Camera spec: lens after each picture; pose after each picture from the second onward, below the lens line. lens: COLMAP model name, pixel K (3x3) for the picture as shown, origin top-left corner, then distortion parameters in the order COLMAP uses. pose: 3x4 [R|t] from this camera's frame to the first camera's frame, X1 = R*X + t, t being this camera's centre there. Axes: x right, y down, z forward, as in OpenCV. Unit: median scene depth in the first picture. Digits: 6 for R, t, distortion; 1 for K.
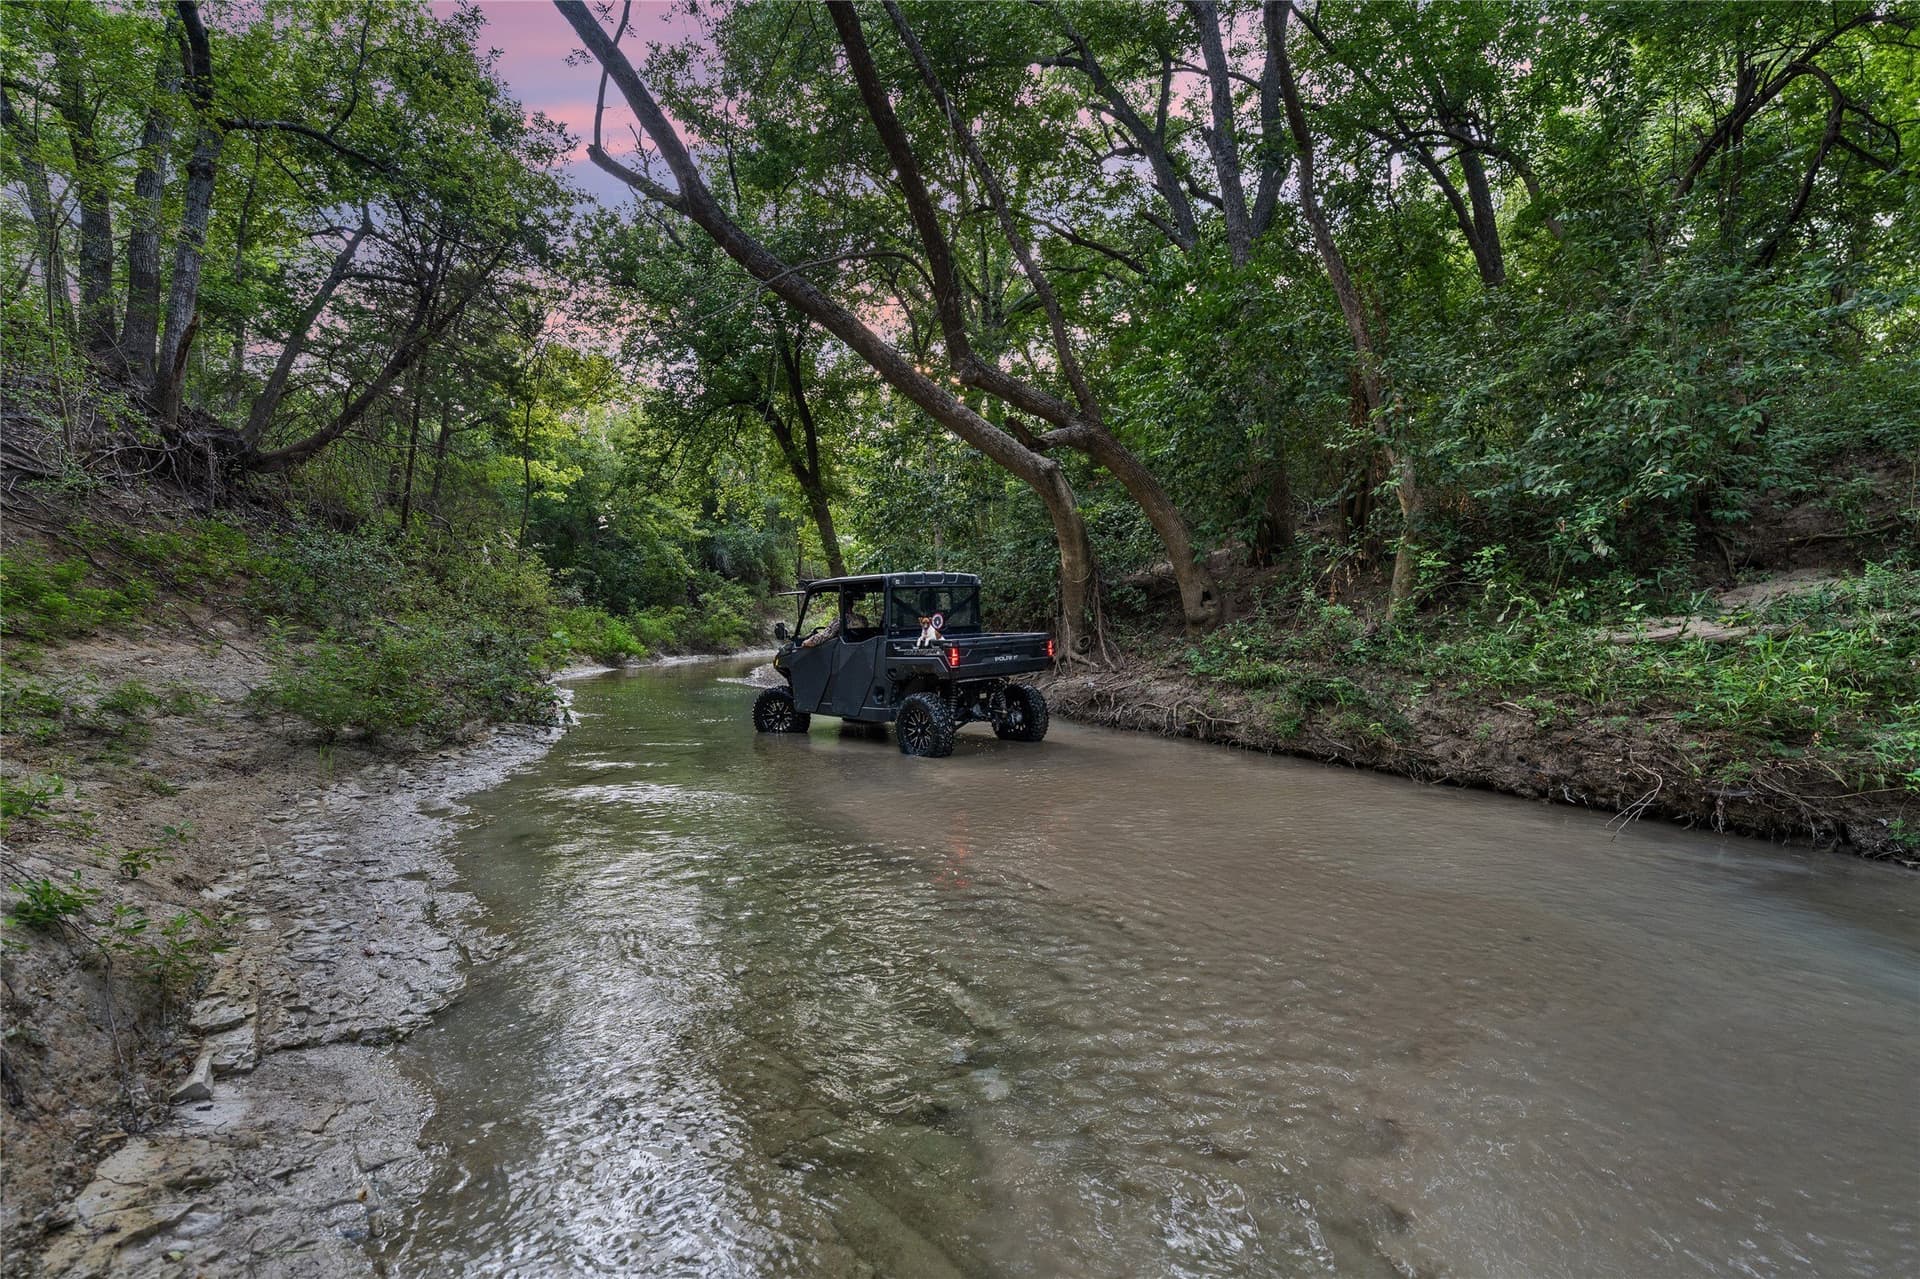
lens RADIAL K [[817.9, 0, 949.7], [0, 817.9, 627.8], [0, 0, 1]] dist [0.001494, 0.001439]
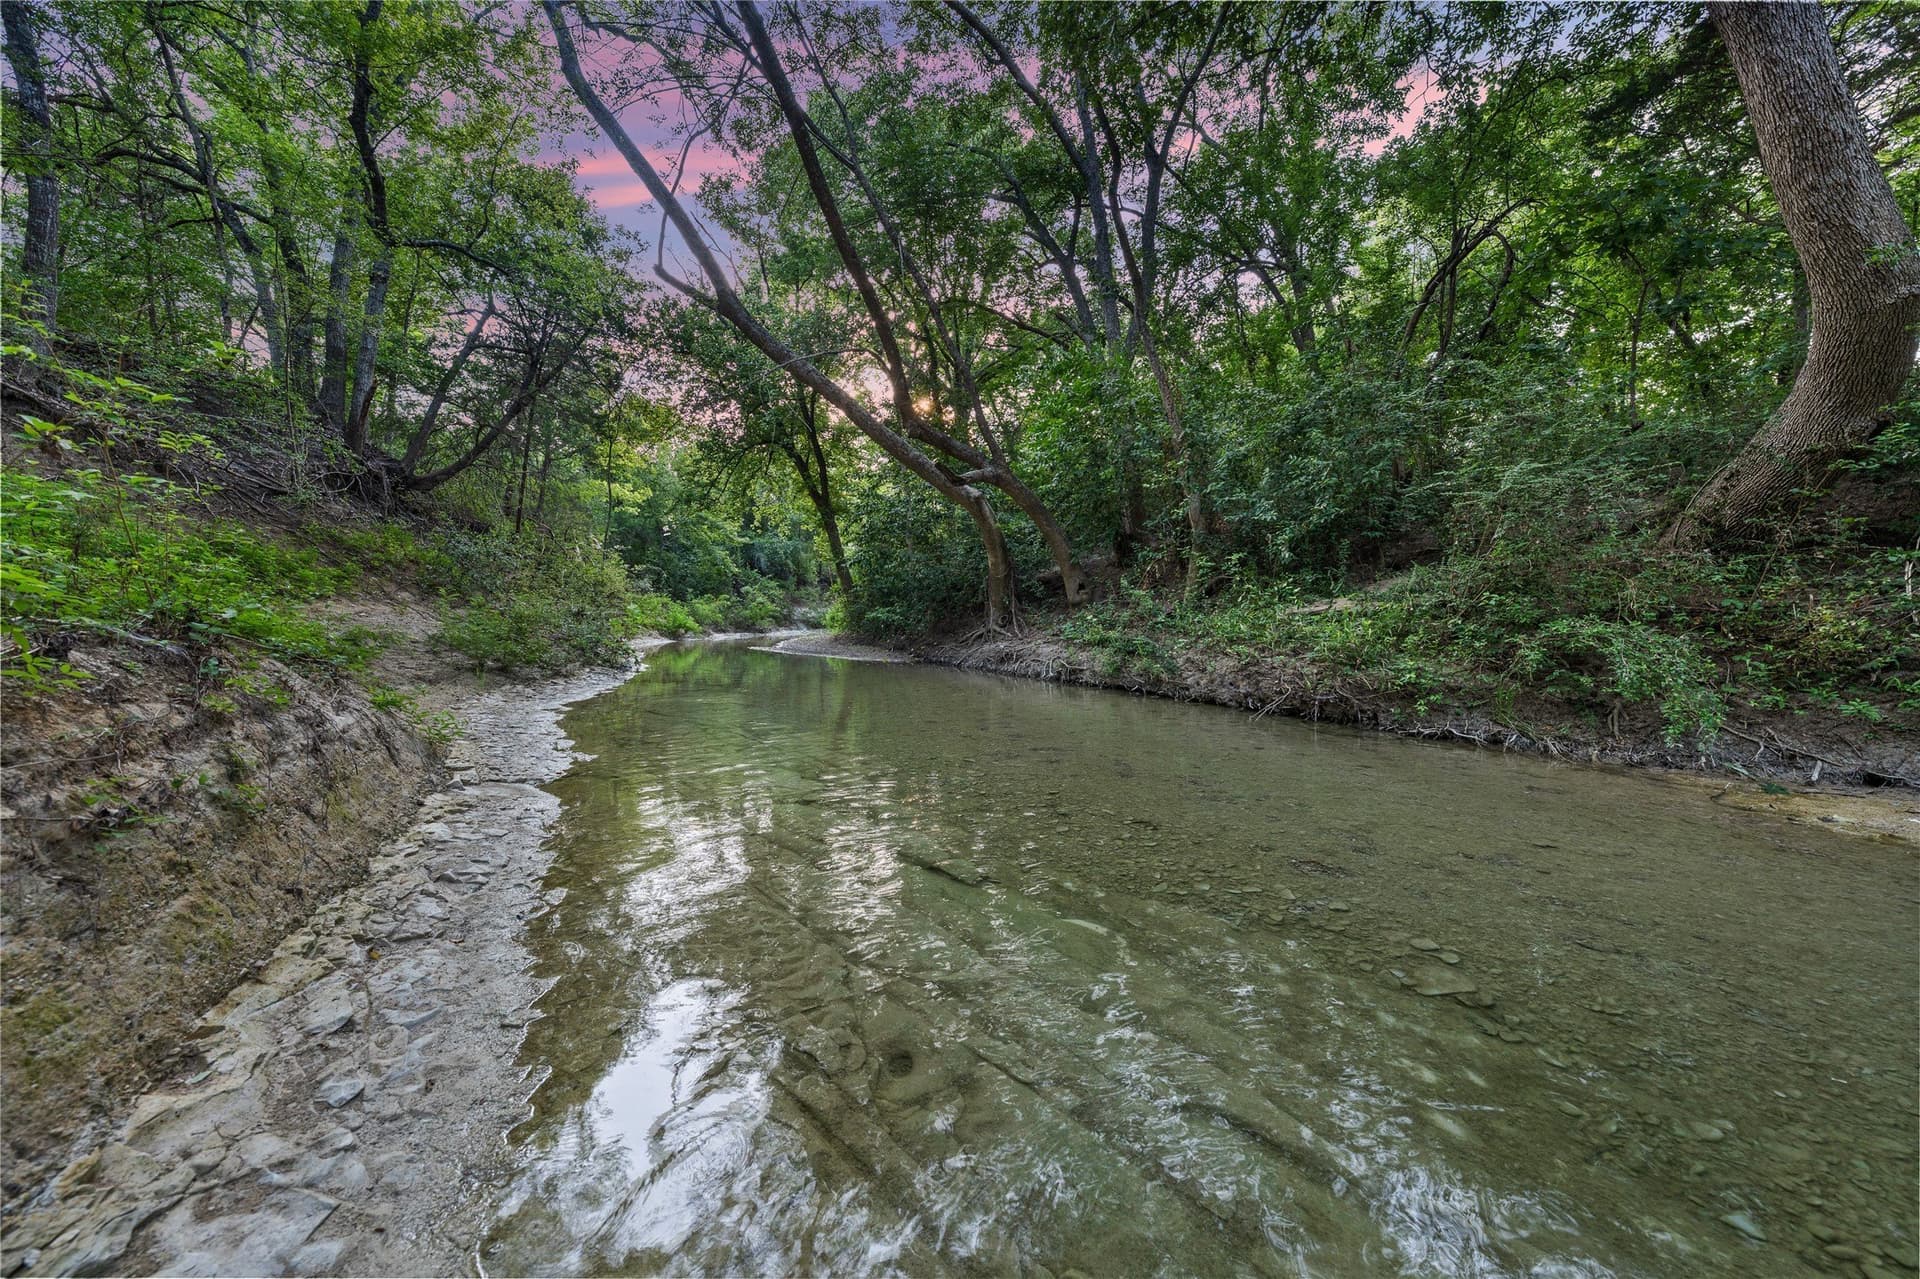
lens RADIAL K [[676.8, 0, 974.1], [0, 676.8, 640.4], [0, 0, 1]] dist [-0.002474, -0.000158]
pose [[0.999767, 0.012524, 0.017581, 0.076391], [-0.012928, 0.999650, 0.023093, 0.022760], [-0.017285, -0.023315, 0.999579, -0.147345]]
